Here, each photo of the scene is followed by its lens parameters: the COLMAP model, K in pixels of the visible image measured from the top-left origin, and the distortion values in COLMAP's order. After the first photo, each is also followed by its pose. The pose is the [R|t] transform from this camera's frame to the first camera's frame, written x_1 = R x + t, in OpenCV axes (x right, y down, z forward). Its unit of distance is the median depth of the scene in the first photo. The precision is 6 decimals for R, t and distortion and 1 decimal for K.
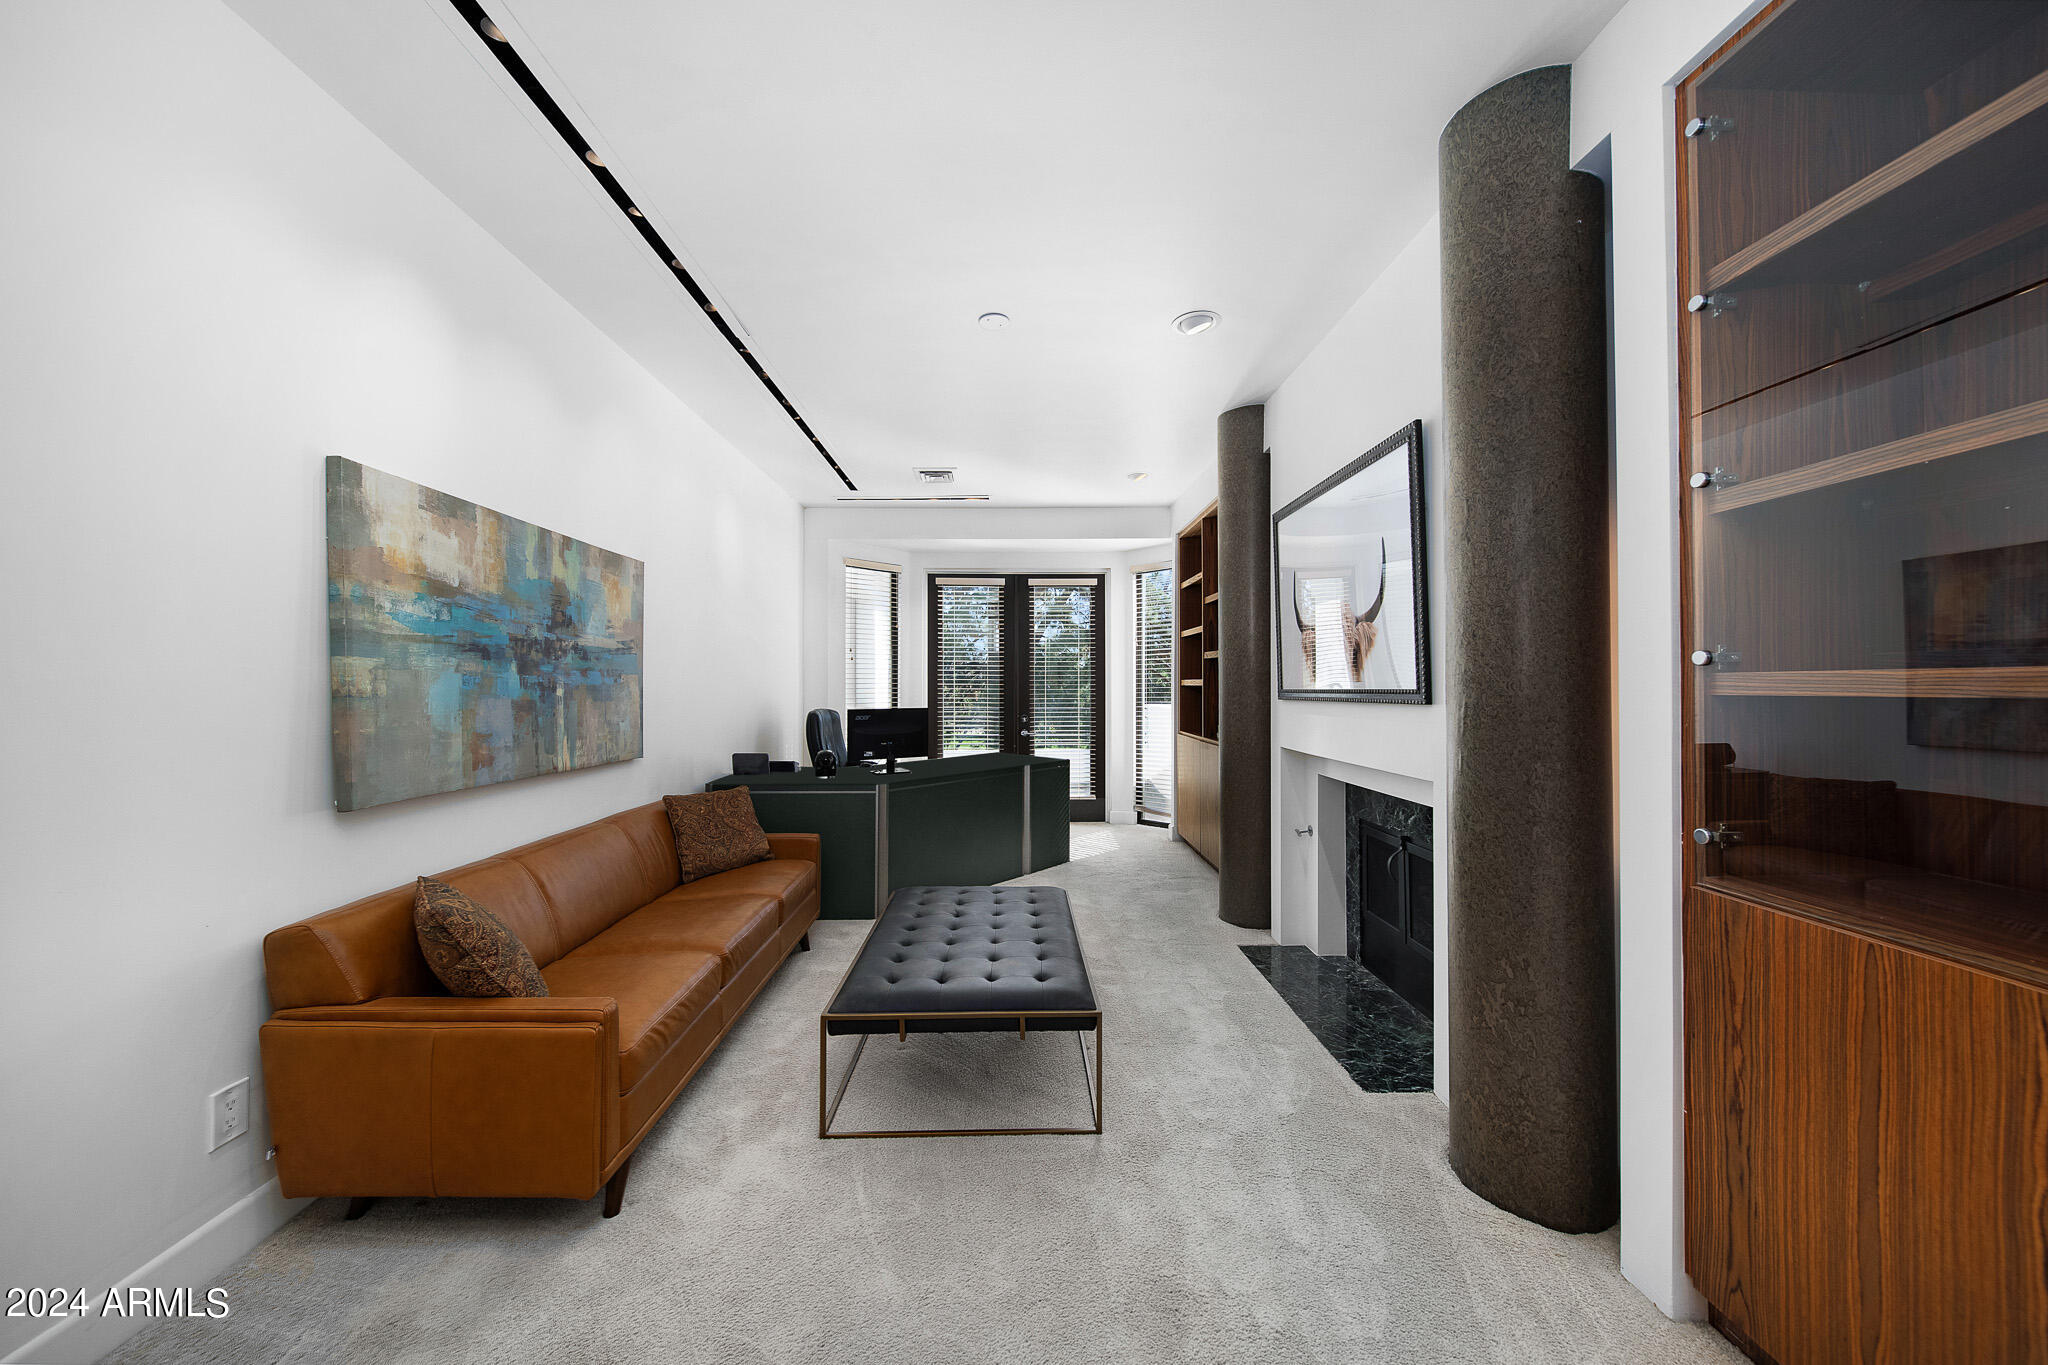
lens RADIAL K [[712.1, 0, 1024.0], [0, 712.1, 682.5], [0, 0, 1]] dist [0.000016, -0.000026]
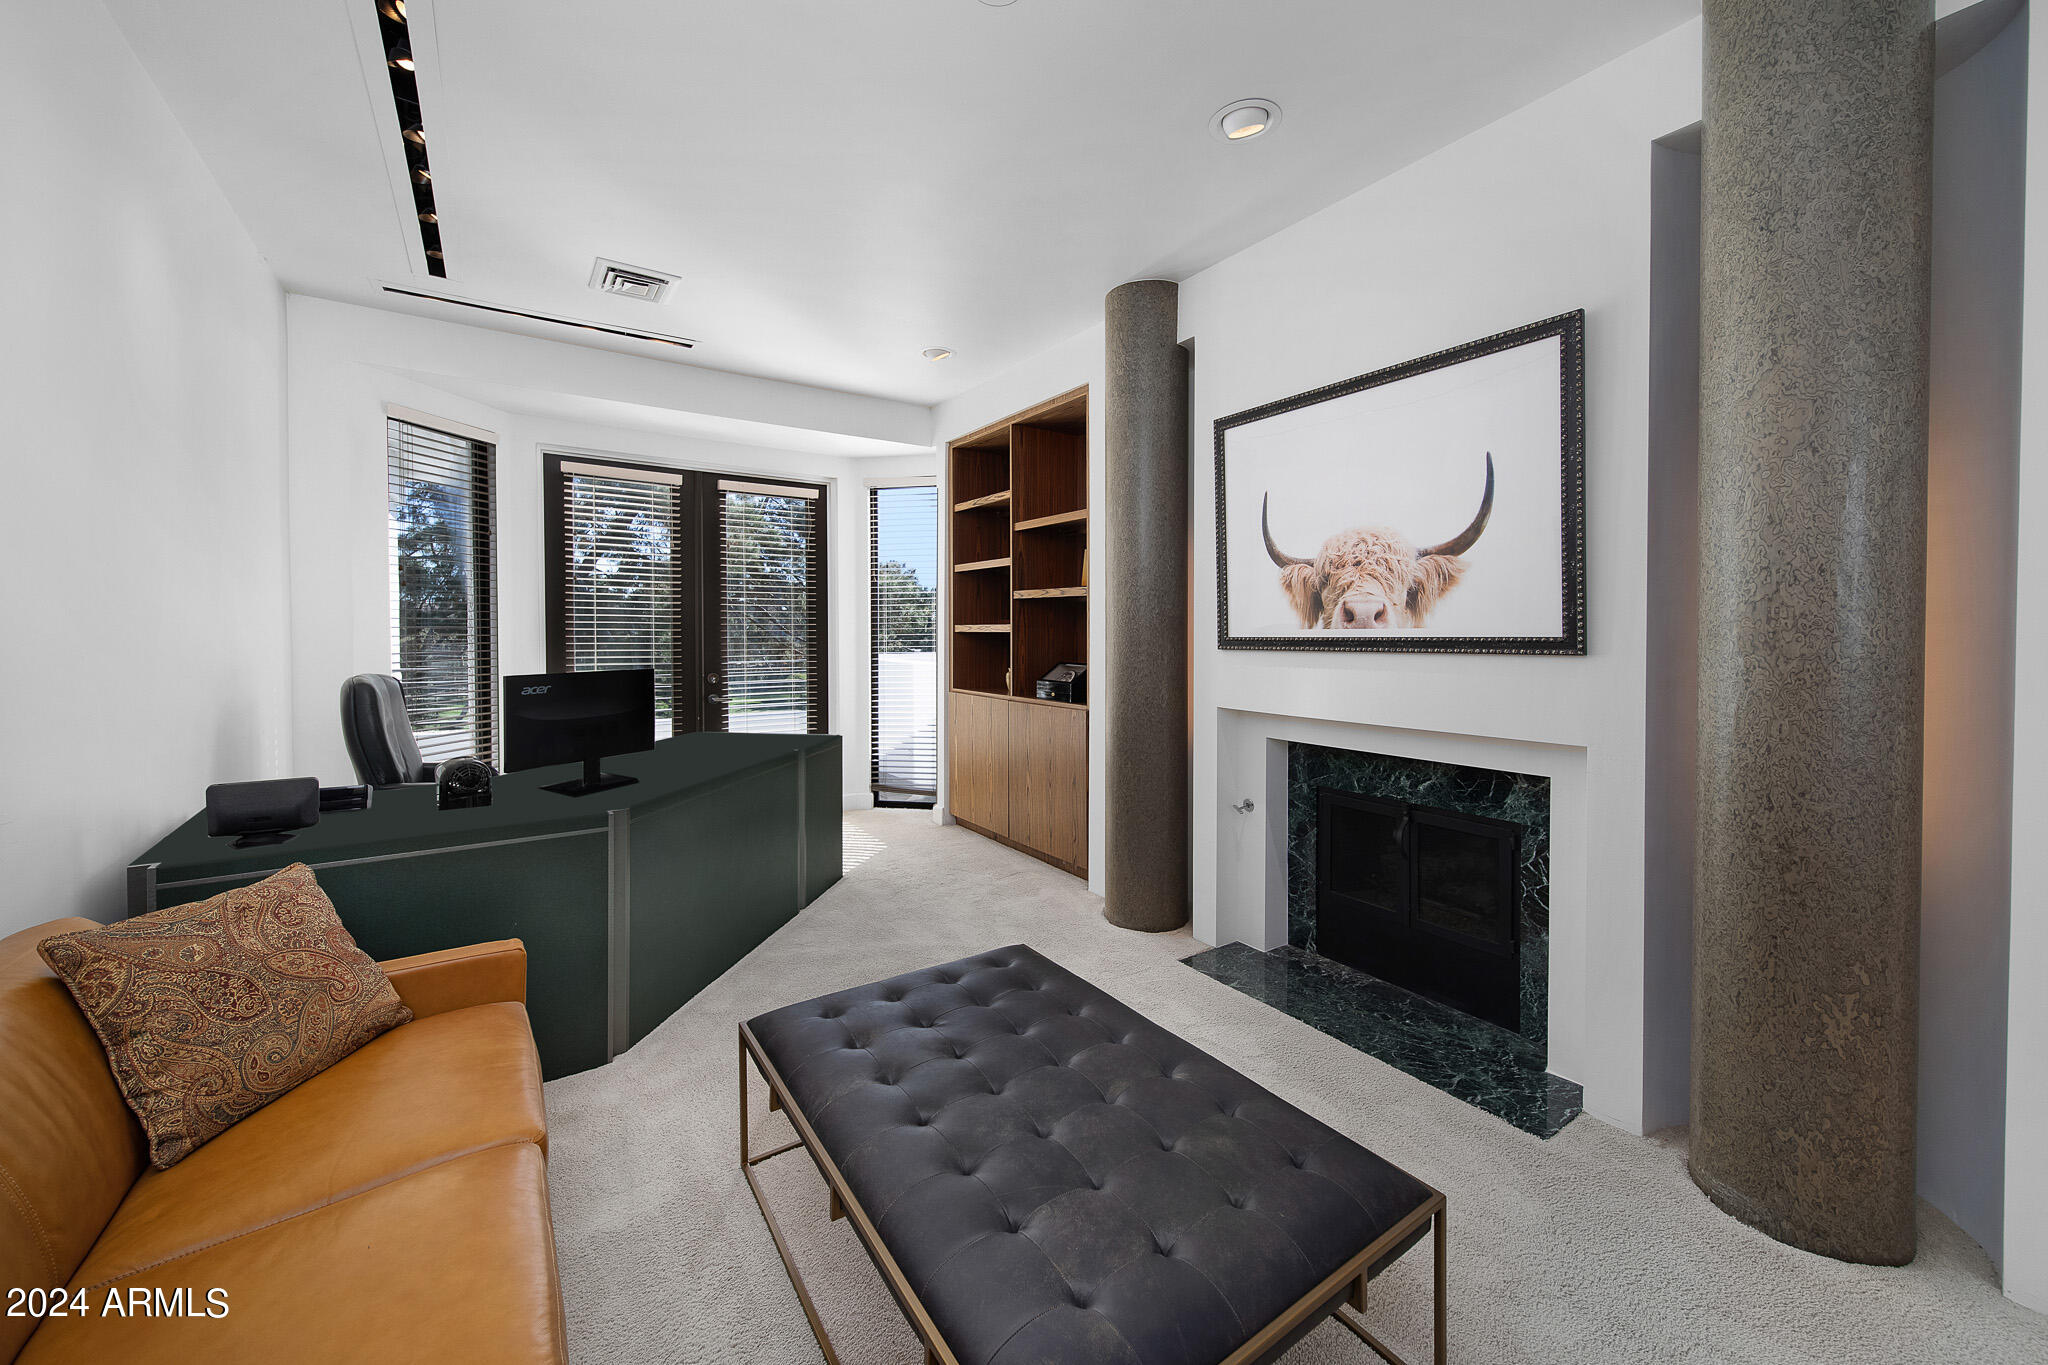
lens RADIAL K [[747.3, 0, 1029.4], [0, 747.3, 647.4], [0, 0, 1]] dist [-0.000408, -0.000427]
pose [[0.827915, -0.008957, 0.560782, -0.278134], [-0.004759, 0.999724, 0.022993, 0.002762], [-0.560833, -0.021705, 0.827644, 0.382588]]
